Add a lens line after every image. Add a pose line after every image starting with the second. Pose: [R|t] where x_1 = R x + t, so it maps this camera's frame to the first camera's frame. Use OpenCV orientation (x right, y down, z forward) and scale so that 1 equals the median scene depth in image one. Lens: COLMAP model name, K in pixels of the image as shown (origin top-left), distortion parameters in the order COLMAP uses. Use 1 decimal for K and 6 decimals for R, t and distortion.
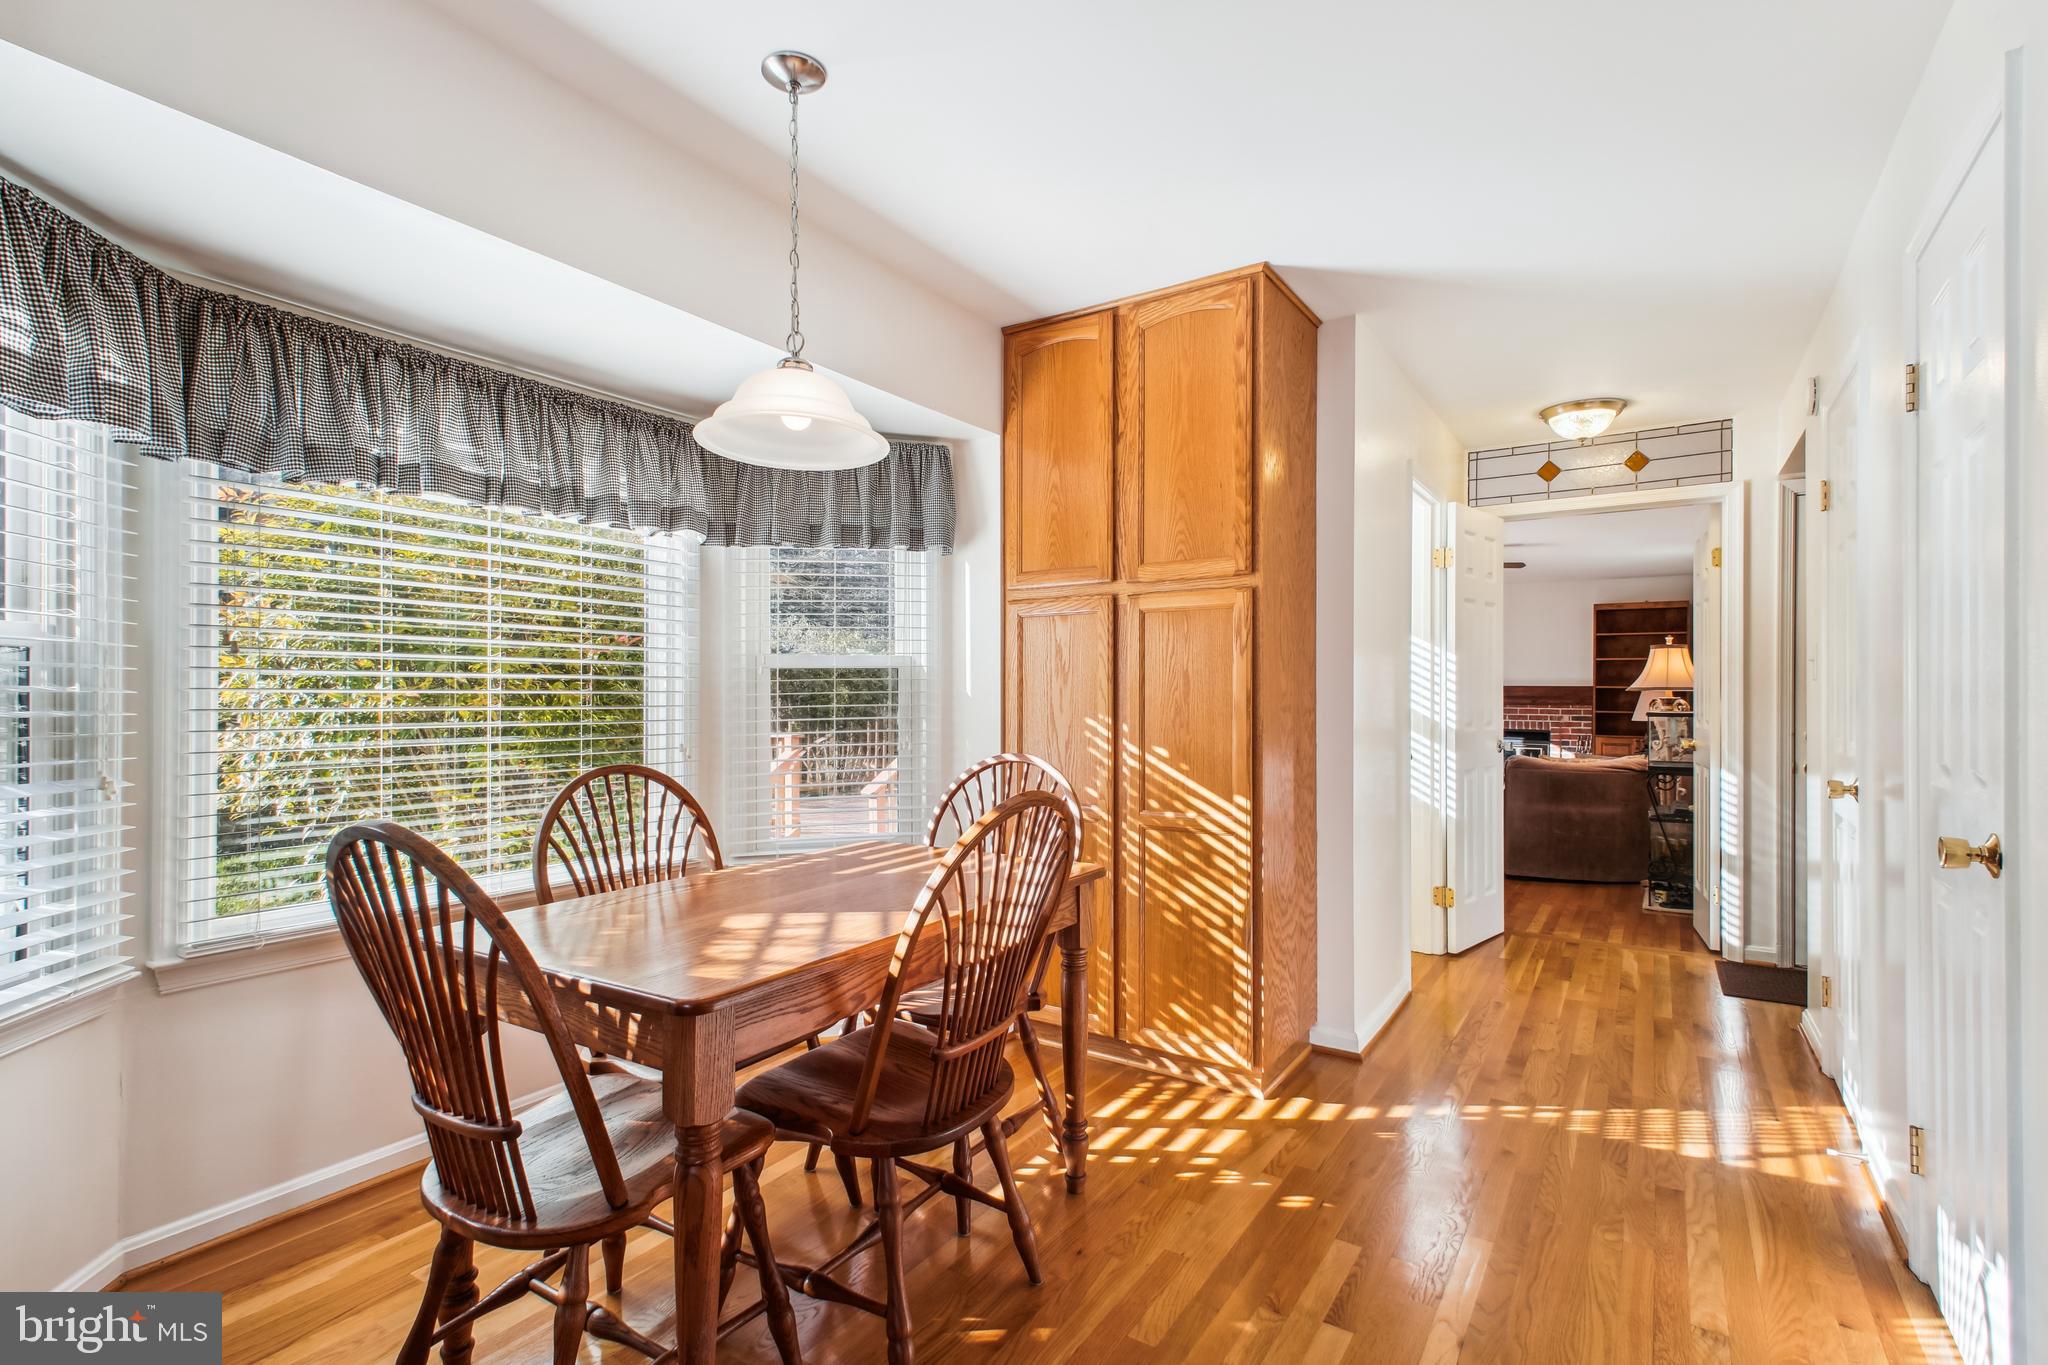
lens RADIAL K [[944.5, 0, 1024.1], [0, 944.5, 686.5], [0, 0, 1]] dist [0.000960, -0.000180]
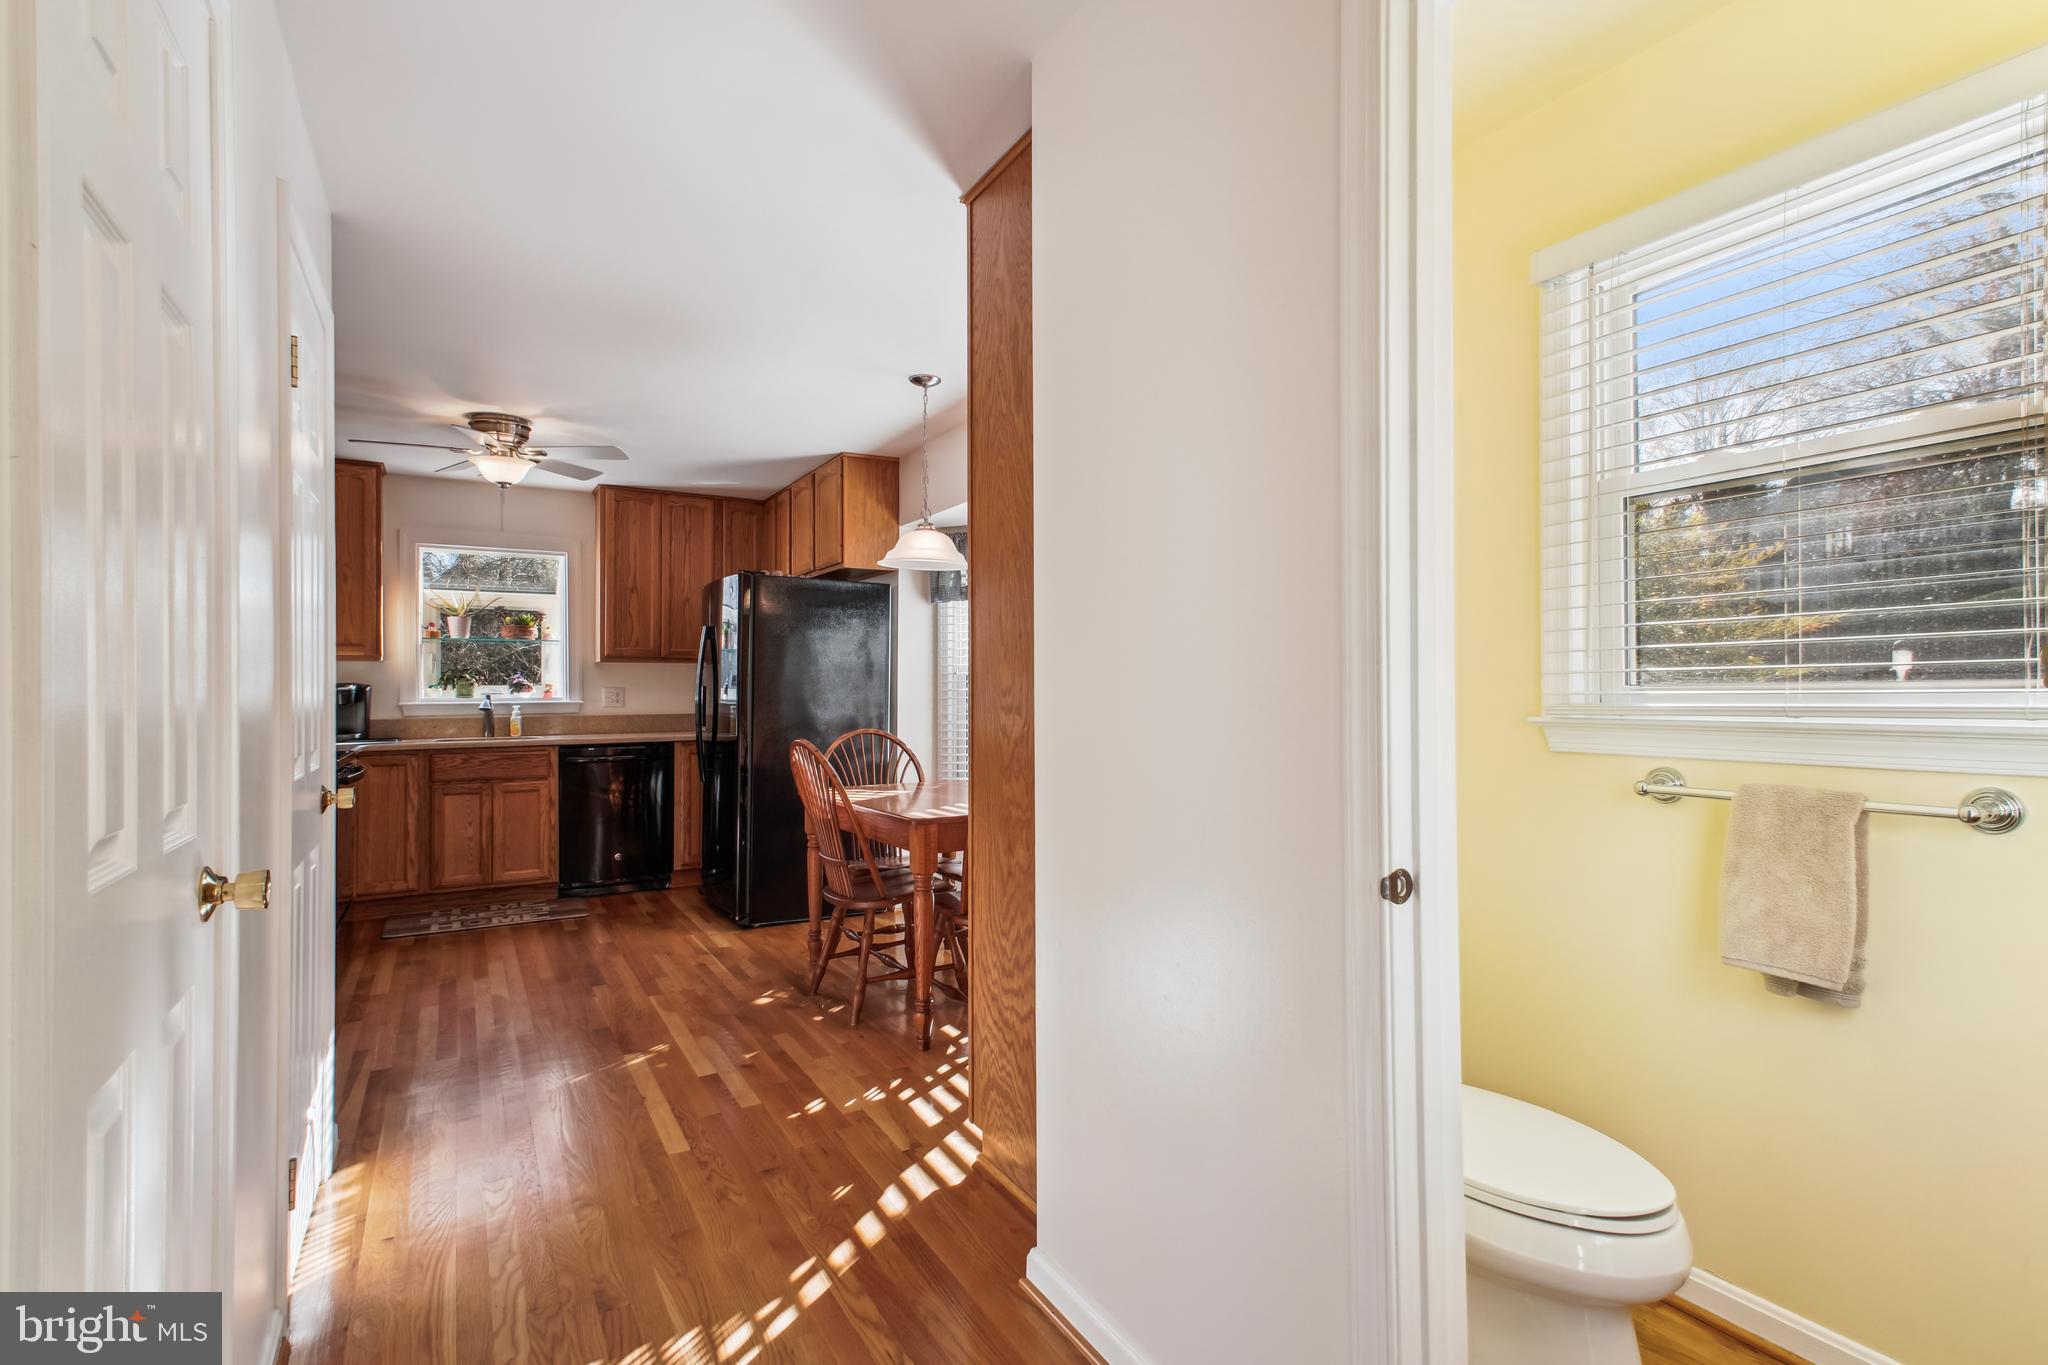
lens RADIAL K [[965.2, 0, 1025.1], [0, 965.2, 684.7], [0, 0, 1]] dist [0.035990, -0.015609]
pose [[-0.431668, -0.007599, -0.902000, 0.974706], [0.012291, 0.999822, -0.014305, 0.017371], [0.901949, -0.017261, -0.431498, 1.340095]]
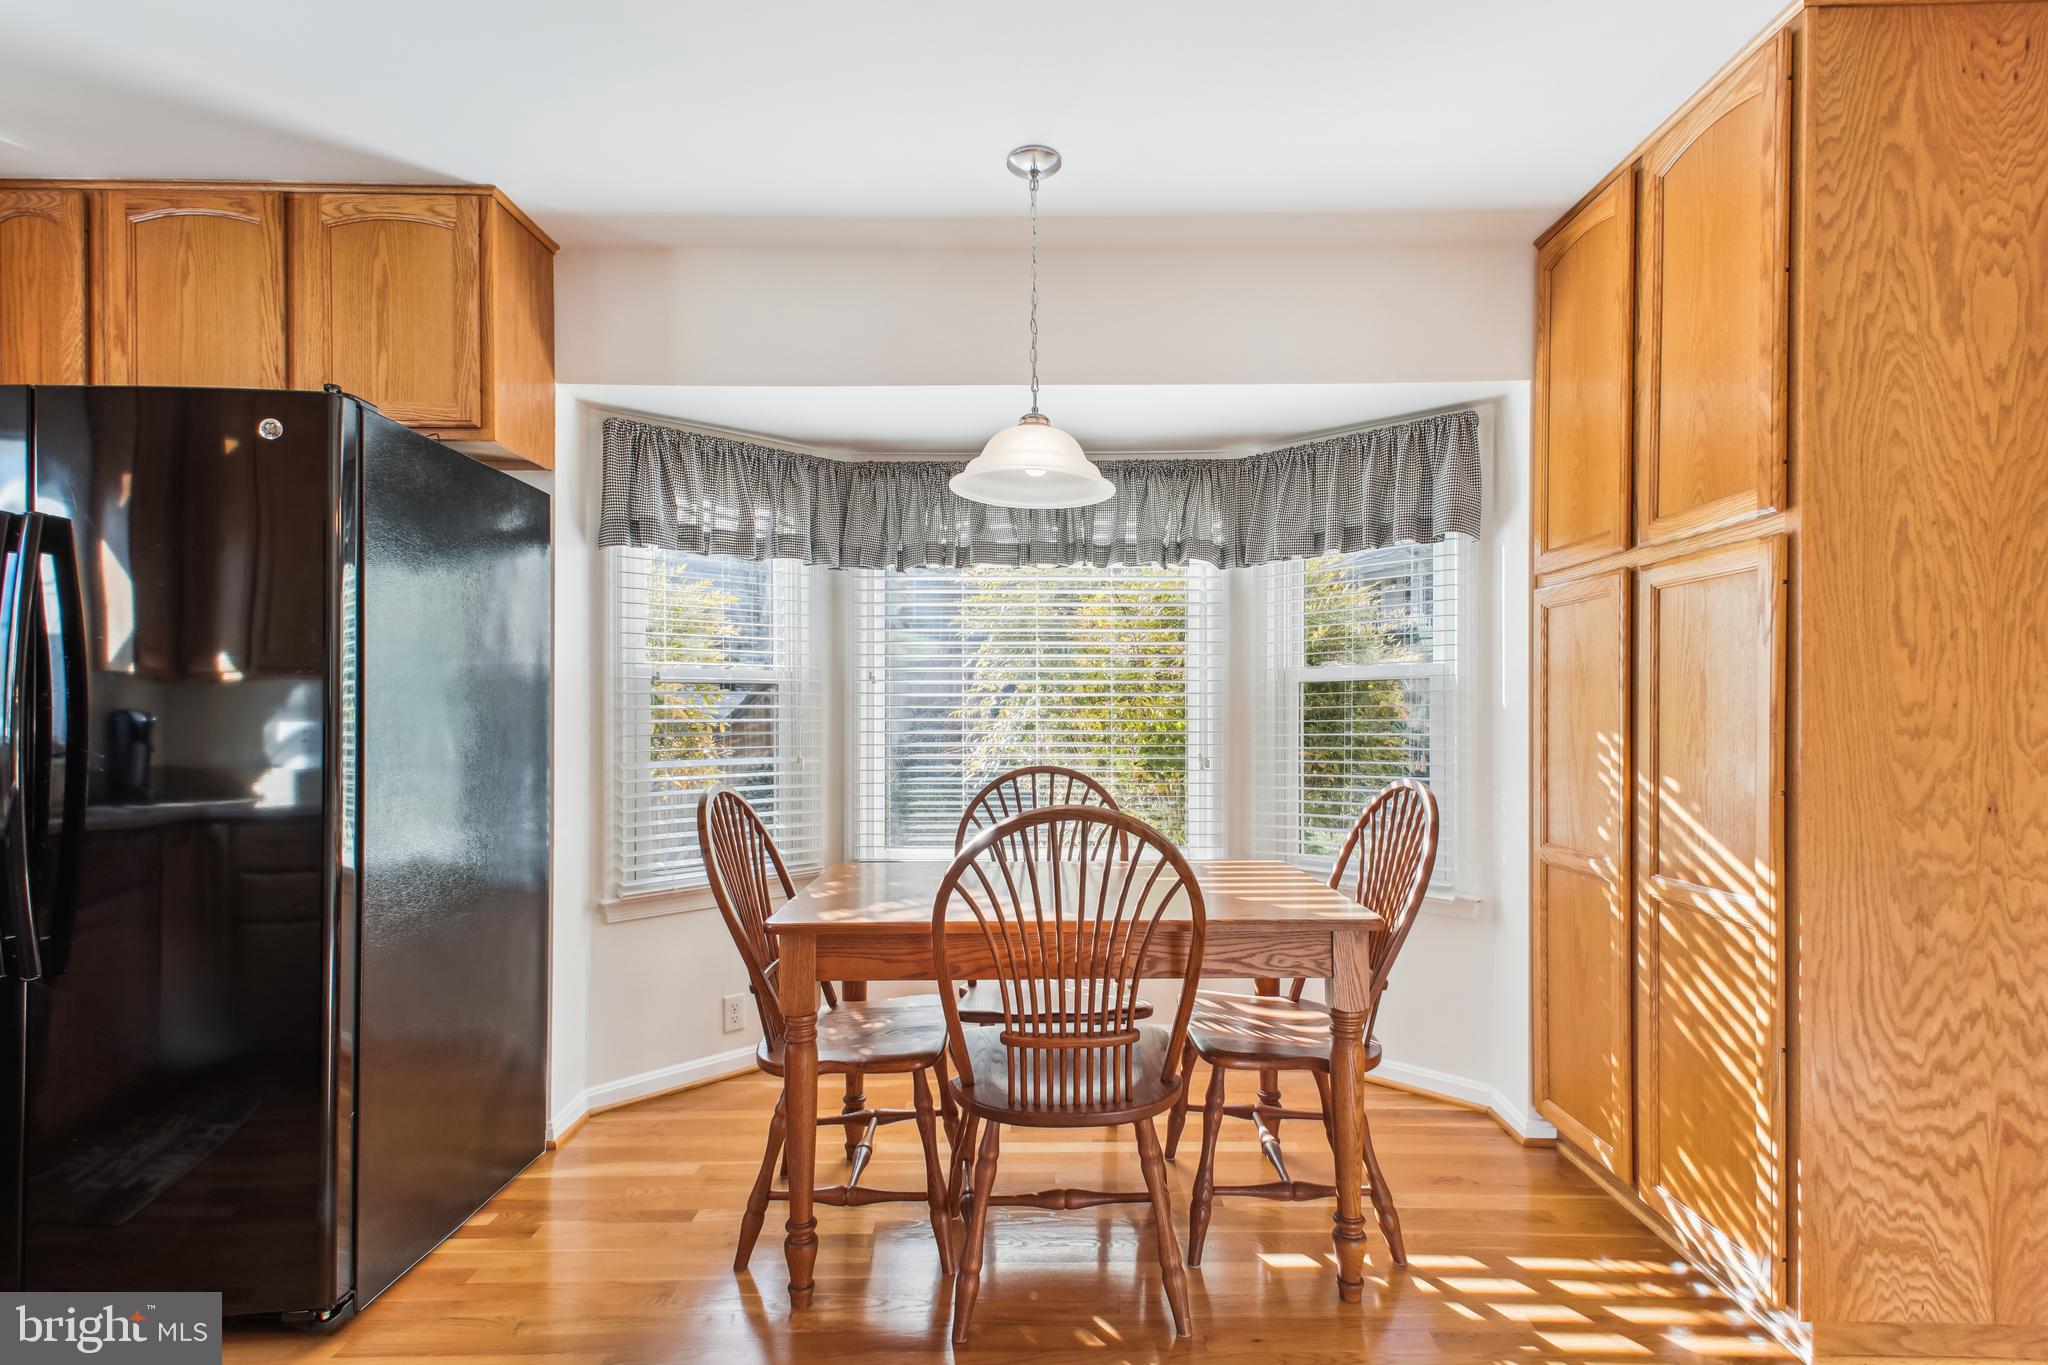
lens RADIAL K [[975.7, 0, 1028.5], [0, 975.7, 715.6], [0, 0, 1]] dist [0.036092, -0.012349]
pose [[0.559718, 0.000583, -0.828683, 0.472742], [0.012500, 0.999880, 0.009146, 0.003561], [0.828589, -0.015478, 0.559643, 0.204707]]
